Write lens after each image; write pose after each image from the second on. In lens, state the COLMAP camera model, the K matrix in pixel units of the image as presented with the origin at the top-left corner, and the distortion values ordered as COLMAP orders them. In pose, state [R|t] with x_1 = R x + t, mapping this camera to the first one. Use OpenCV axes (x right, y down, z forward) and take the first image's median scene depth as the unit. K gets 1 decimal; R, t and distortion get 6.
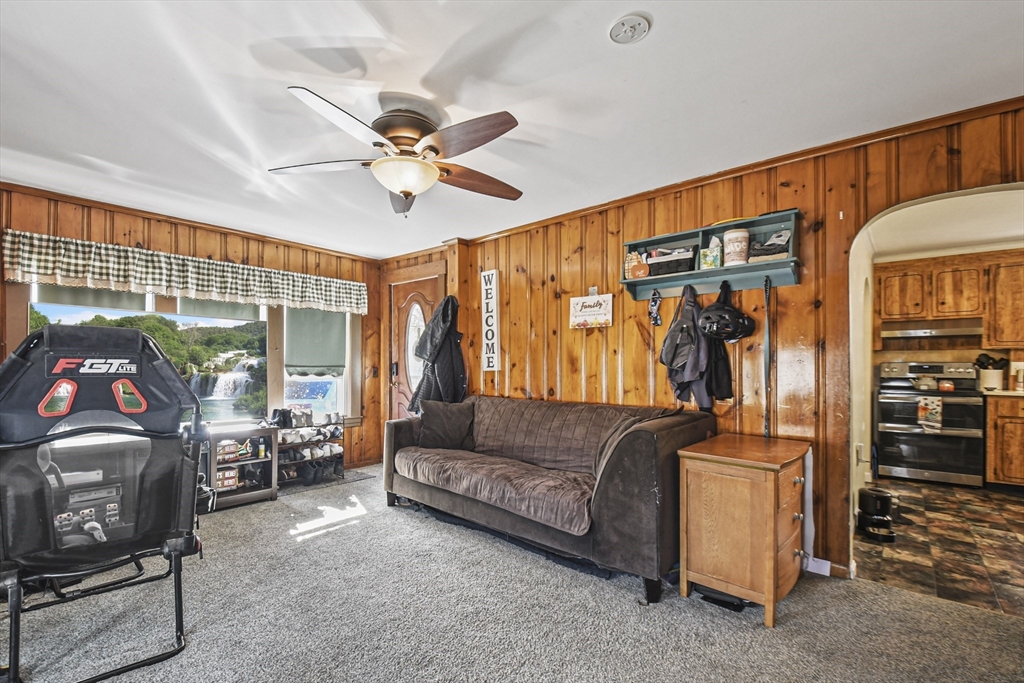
lens RADIAL K [[447.1, 0, 511.2], [0, 447.1, 364.5], [0, 0, 1]] dist [0.016432, -0.015906]
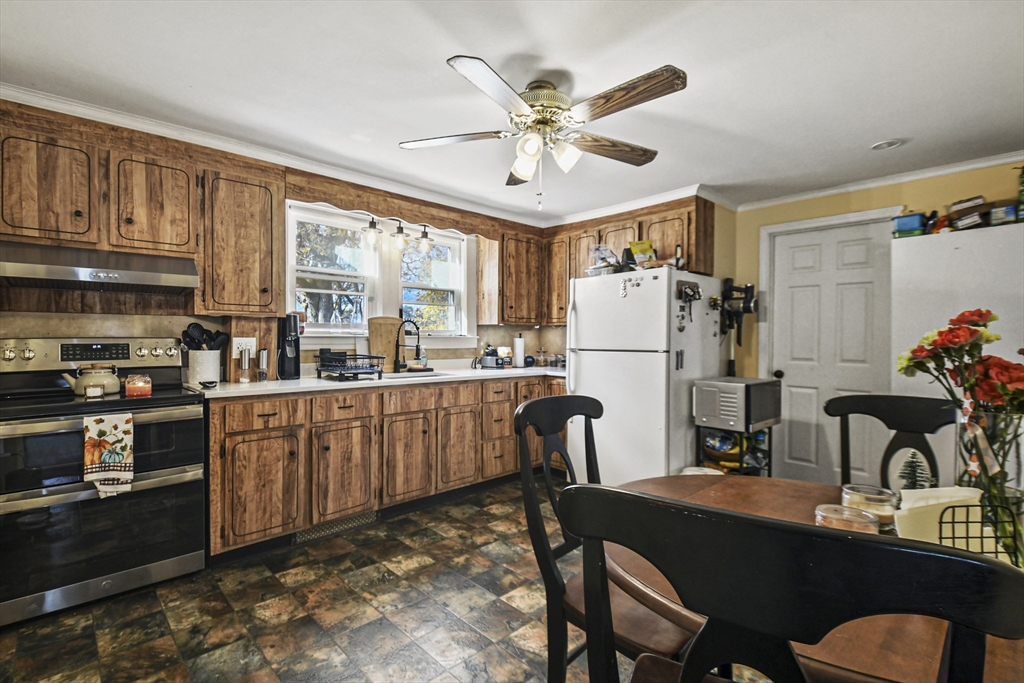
lens RADIAL K [[474.2, 0, 494.1], [0, 474.2, 343.3], [0, 0, 1]] dist [0.016865, -0.014040]
pose [[0.112453, -0.014475, 0.993552, 0.489591], [-0.002809, 0.999885, 0.014885, -0.008318], [-0.993653, -0.004465, 0.112399, 0.546812]]
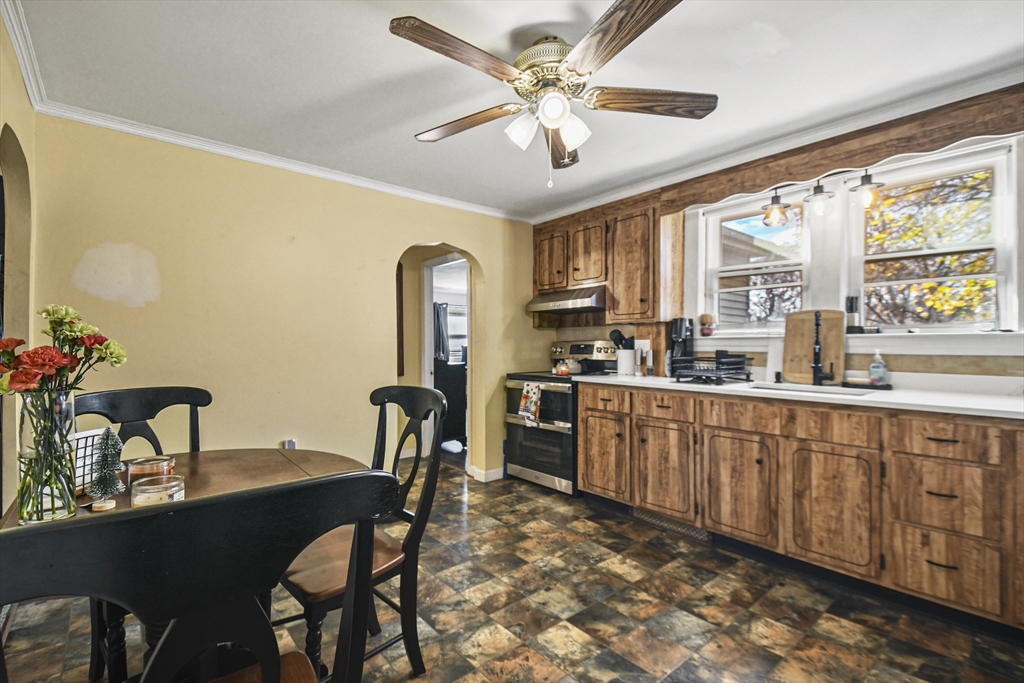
lens RADIAL K [[458.0, 0, 504.2], [0, 458.0, 345.9], [0, 0, 1]] dist [0.021591, -0.018070]
pose [[0.985326, -0.007332, -0.170525, 1.008393], [0.008332, 0.999952, 0.005151, -0.001000], [0.170480, -0.006496, 0.985340, 0.146984]]
